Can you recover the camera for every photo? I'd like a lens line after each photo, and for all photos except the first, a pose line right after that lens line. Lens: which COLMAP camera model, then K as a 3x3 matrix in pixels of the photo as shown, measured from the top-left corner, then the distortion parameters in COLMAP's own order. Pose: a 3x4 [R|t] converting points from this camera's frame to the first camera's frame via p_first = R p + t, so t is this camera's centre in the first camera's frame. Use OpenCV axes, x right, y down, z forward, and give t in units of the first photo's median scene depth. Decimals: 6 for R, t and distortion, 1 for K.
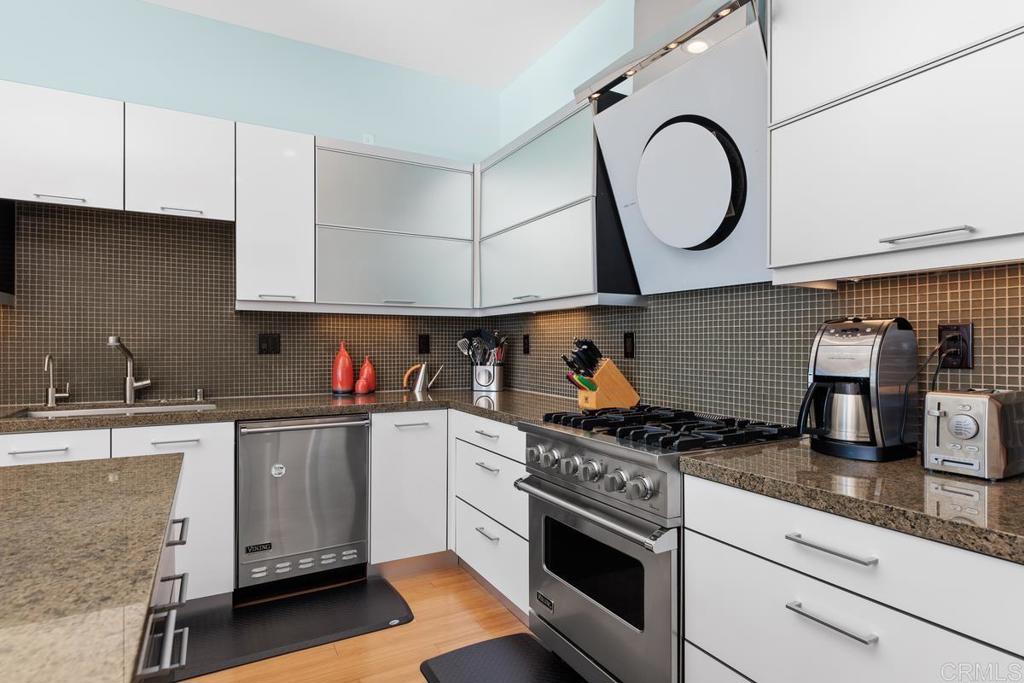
lens RADIAL K [[544.5, 0, 512.0], [0, 544.5, 341.5], [0, 0, 1]] dist [-0.002349, -0.000701]
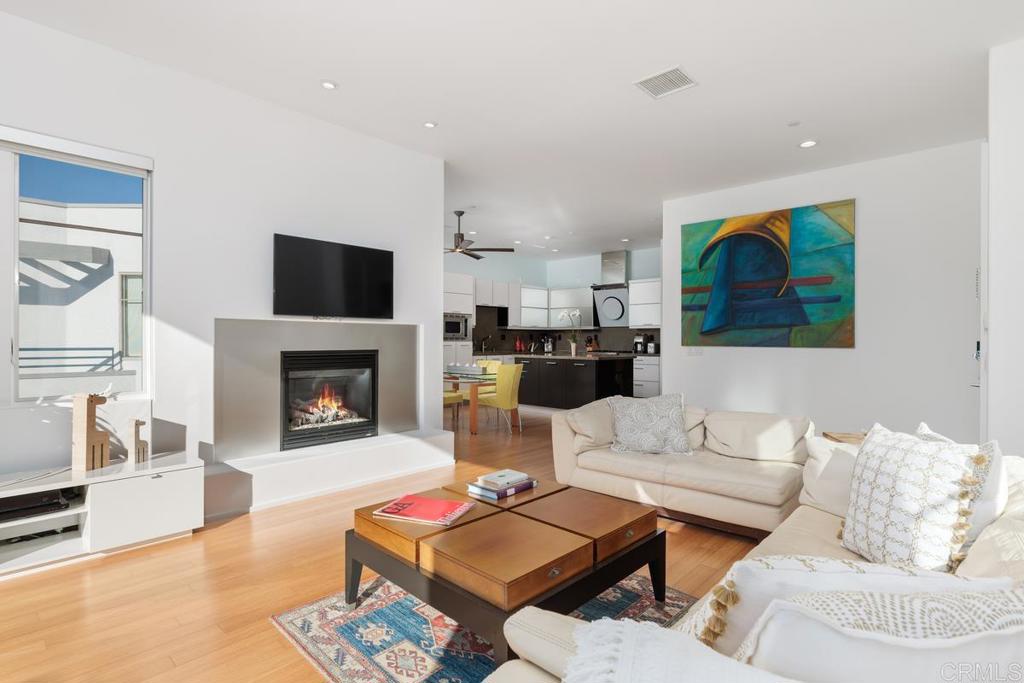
lens RADIAL K [[493.3, 0, 512.0], [0, 493.3, 341.5], [0, 0, 1]] dist [0.000498, 0.000022]
pose [[0.951941, -0.000511, 0.306280, -1.626635], [-0.003368, 0.999921, 0.012135, -0.008243], [-0.306261, -0.012583, 0.951864, -2.561970]]
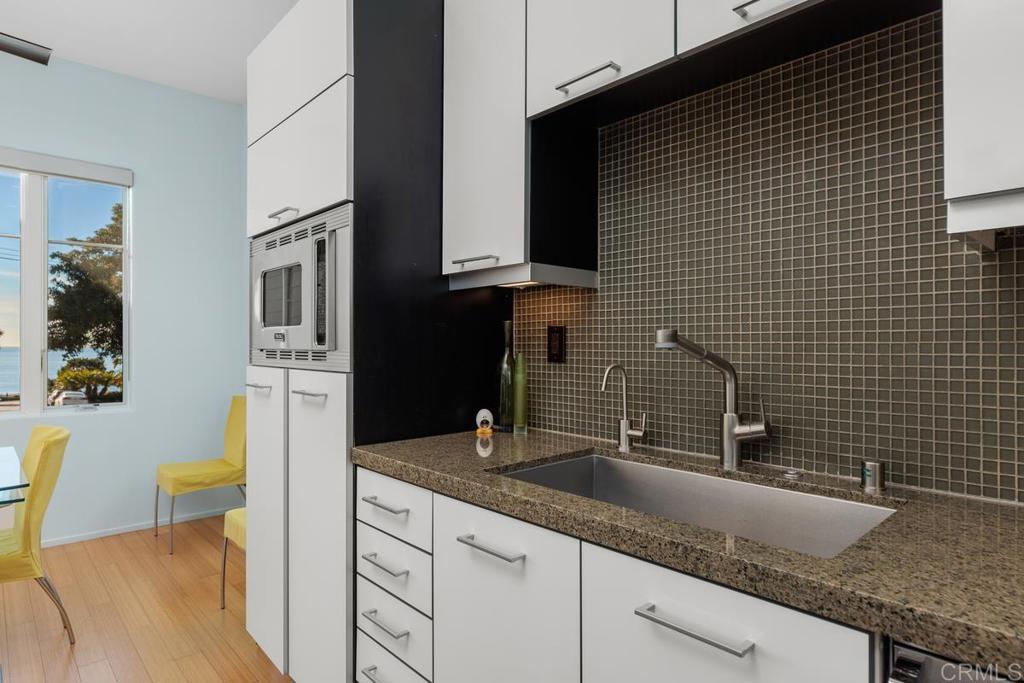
lens RADIAL K [[569.7, 0, 511.0], [0, 569.7, 347.2], [0, 0, 1]] dist [0.000485, -0.000537]
pose [[0.237325, 0.000908, -0.971430, -0.253491], [0.006405, 0.999976, 0.002500, 0.003967], [0.971409, -0.006815, 0.237314, 0.688499]]
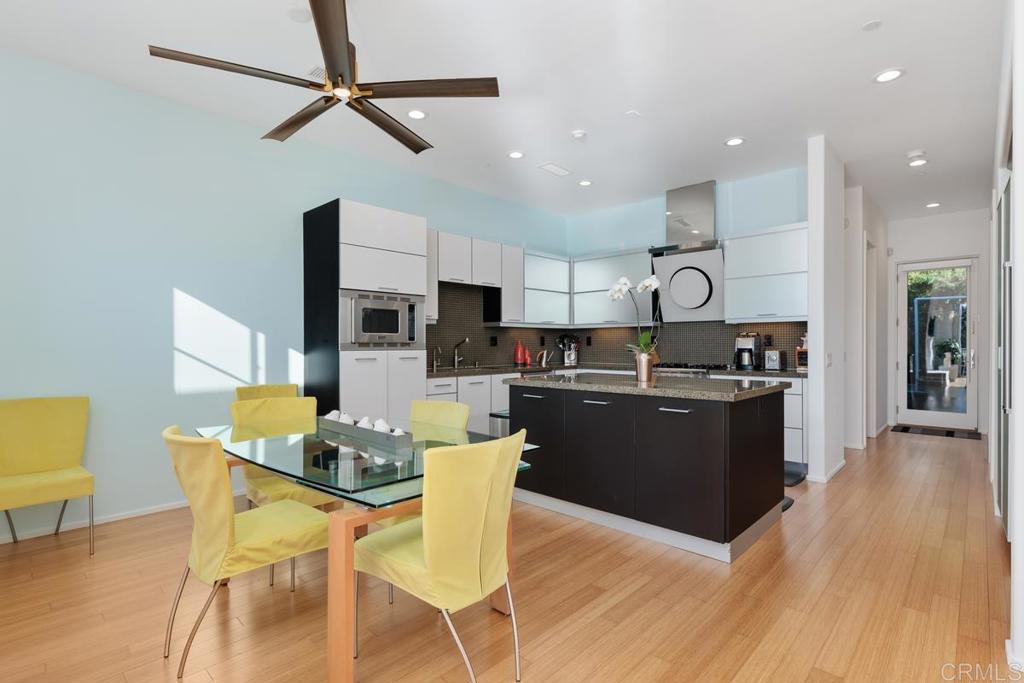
lens RADIAL K [[493.3, 0, 512.0], [0, 493.3, 341.5], [0, 0, 1]] dist [0.000498, 0.000022]
pose [[0.955743, -0.003773, 0.294177, -1.081675], [0.003255, 0.999992, 0.002253, 0.001078], [-0.294184, -0.001195, 0.955748, -1.004058]]
